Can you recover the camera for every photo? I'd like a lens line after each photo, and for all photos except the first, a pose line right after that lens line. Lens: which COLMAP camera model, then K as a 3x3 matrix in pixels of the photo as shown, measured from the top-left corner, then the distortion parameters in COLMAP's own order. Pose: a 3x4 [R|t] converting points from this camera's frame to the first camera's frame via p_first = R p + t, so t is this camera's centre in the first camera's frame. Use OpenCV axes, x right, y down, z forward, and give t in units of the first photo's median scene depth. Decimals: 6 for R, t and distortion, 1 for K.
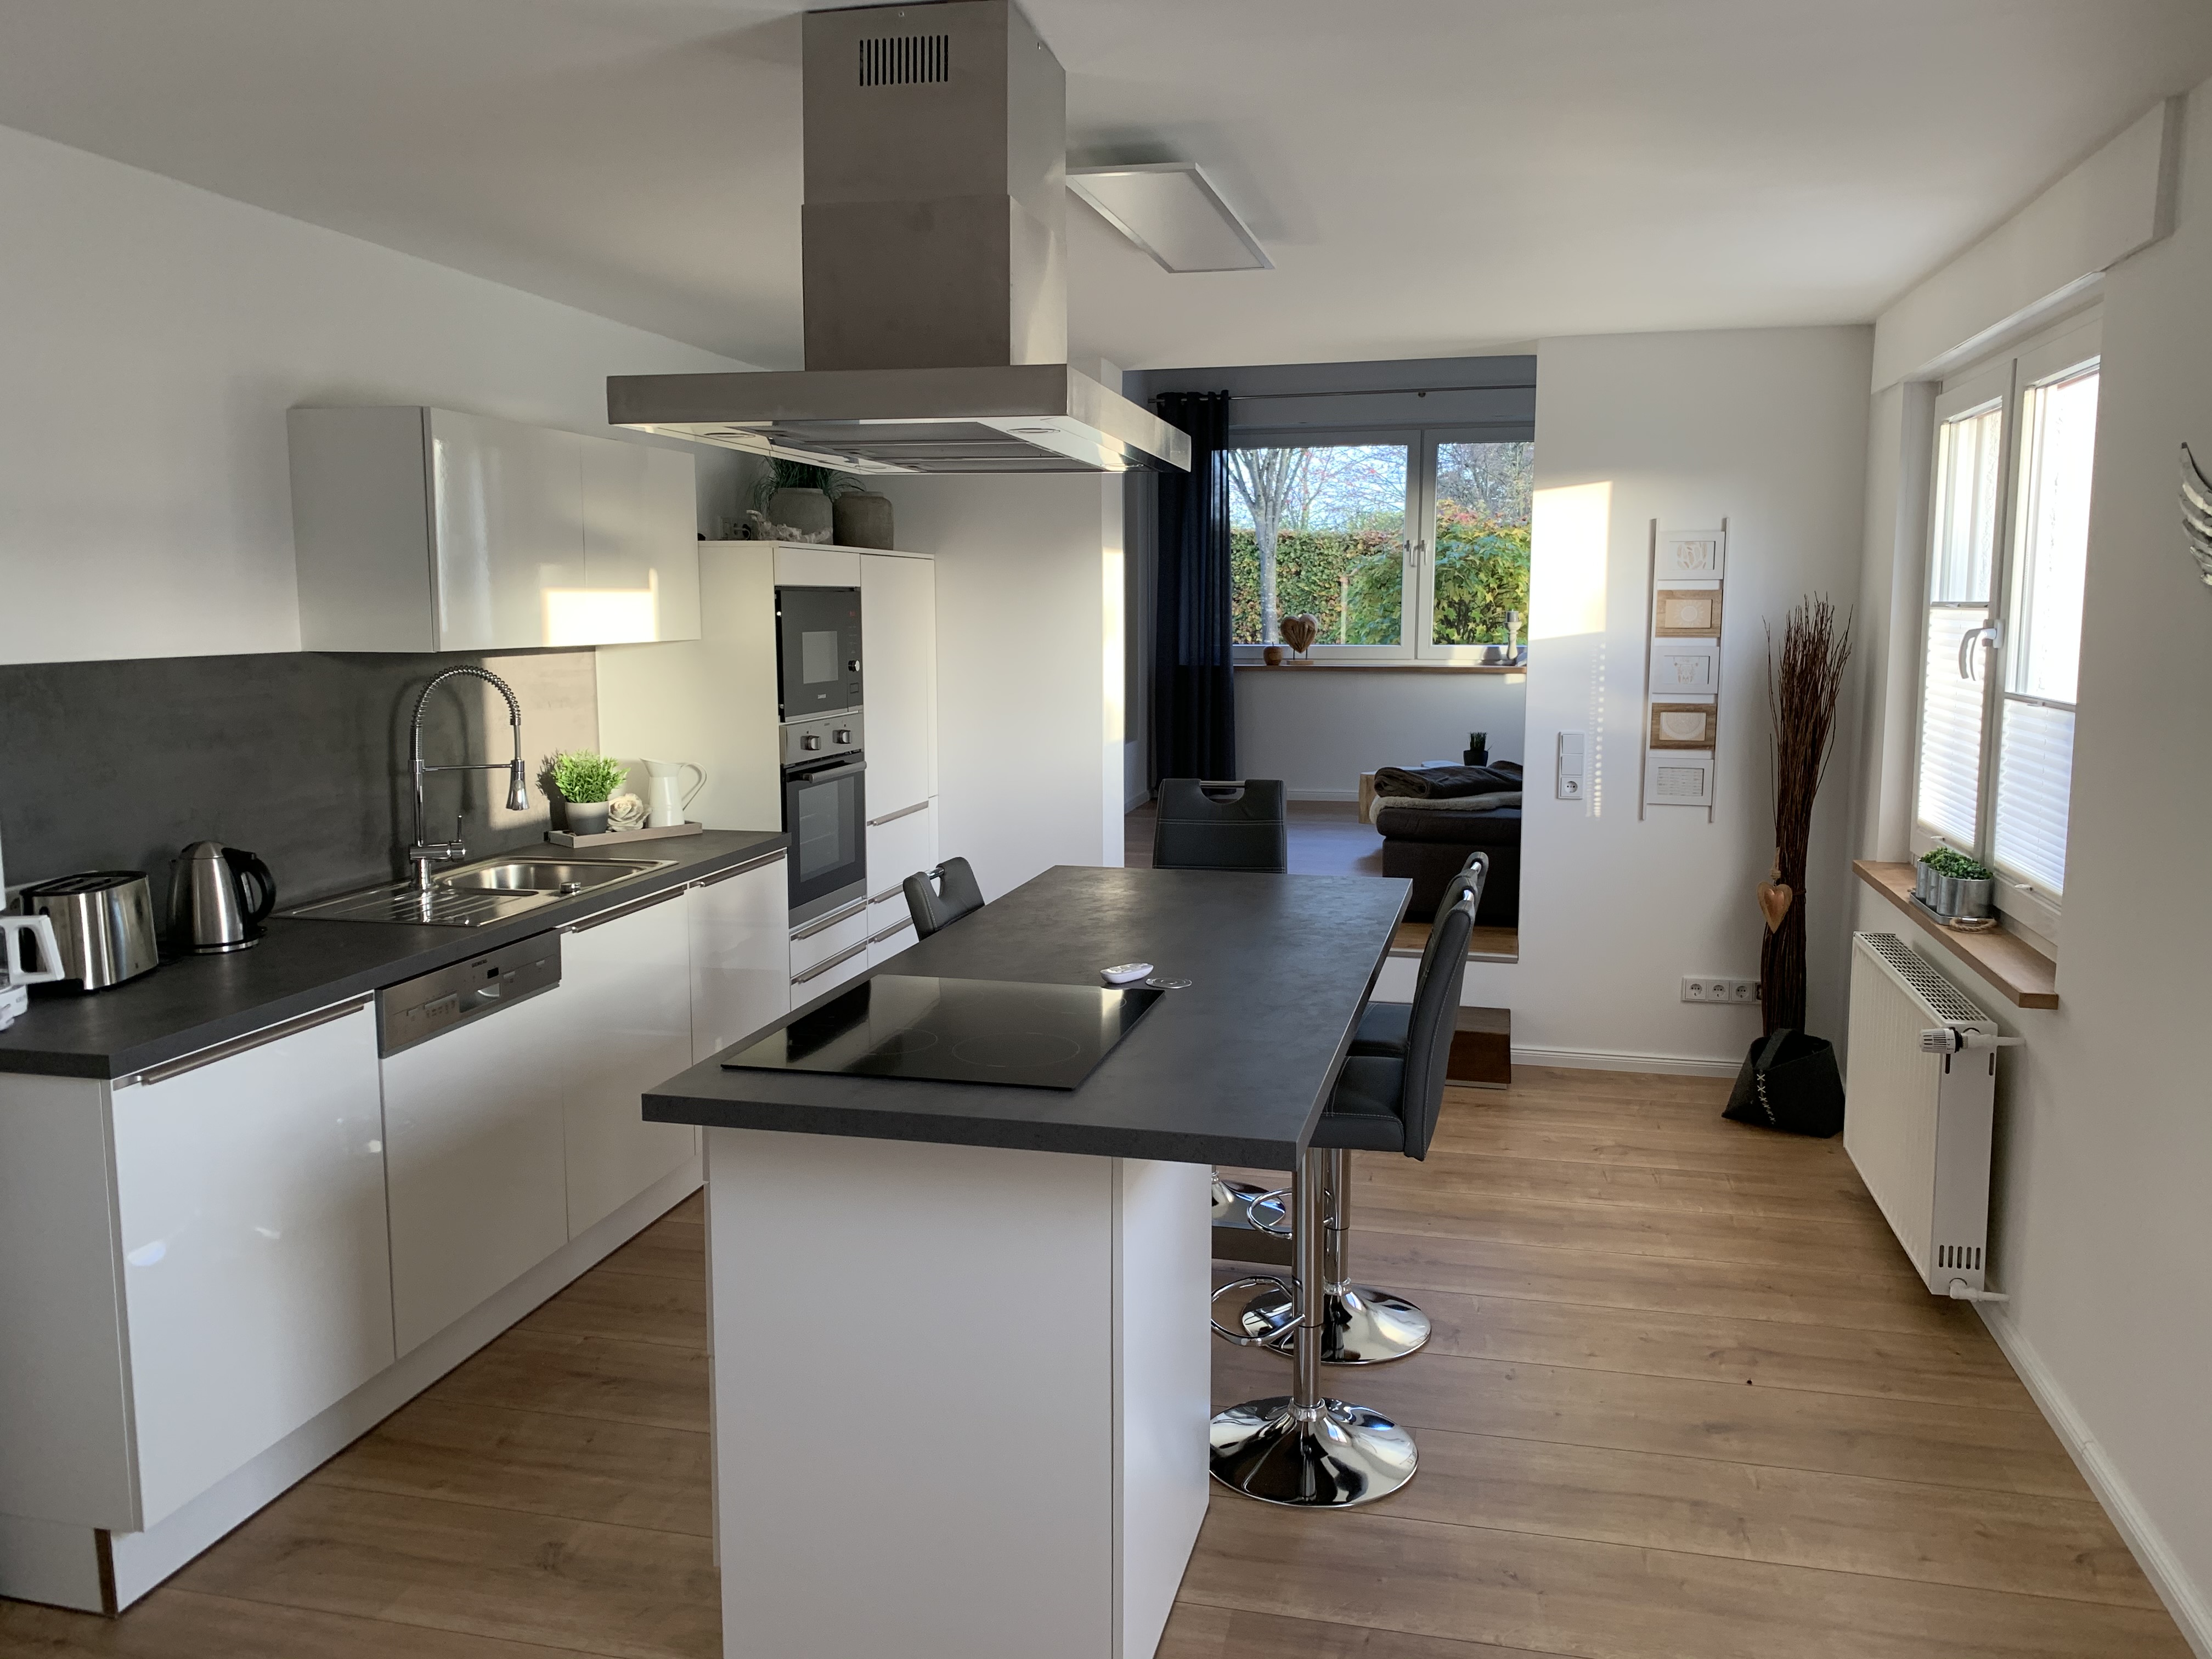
lens RADIAL K [[1671.8, 0, 1105.0], [0, 1671.8, 804.9], [0, 0, 1]] dist [0.002297, 0.000753]
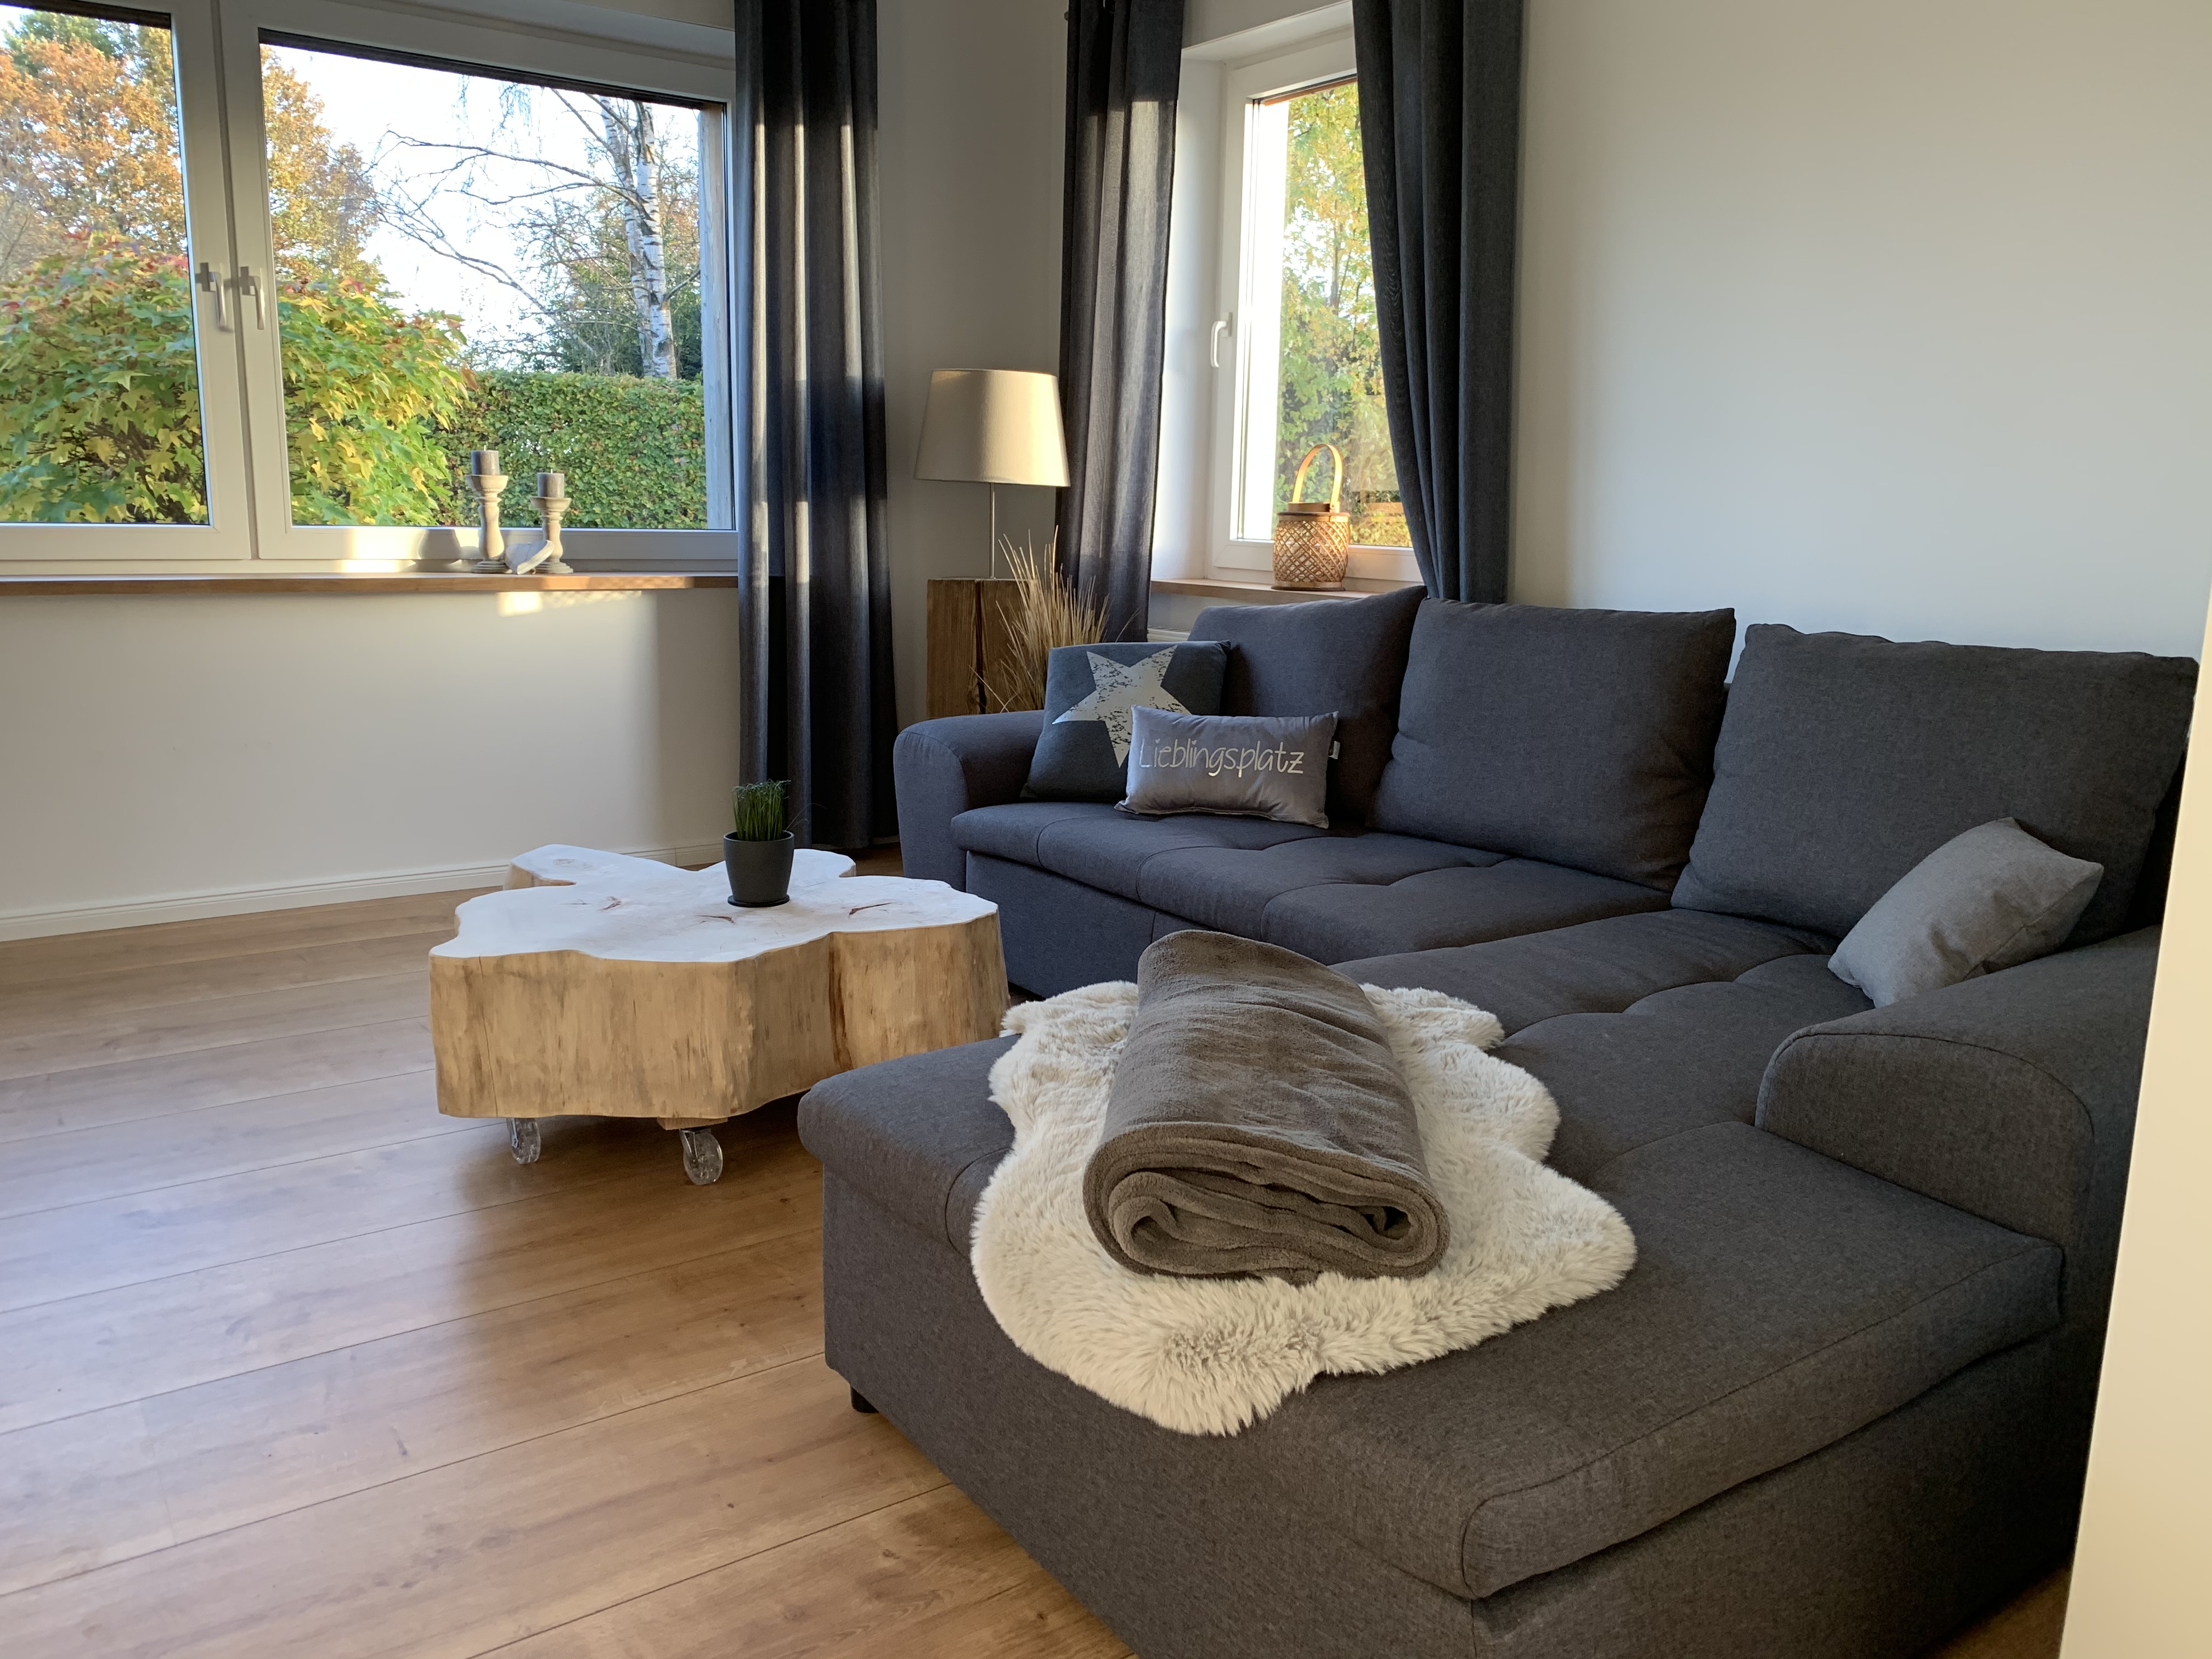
lens RADIAL K [[1672.1, 0, 1115.3], [0, 1672.1, 799.8], [0, 0, 1]] dist [0.013410, -0.012161]
pose [[0.658434, -0.117863, 0.743352, 0.018208], [0.066059, 0.992901, 0.098918, -0.101371], [-0.749733, -0.016026, 0.661546, 1.038088]]
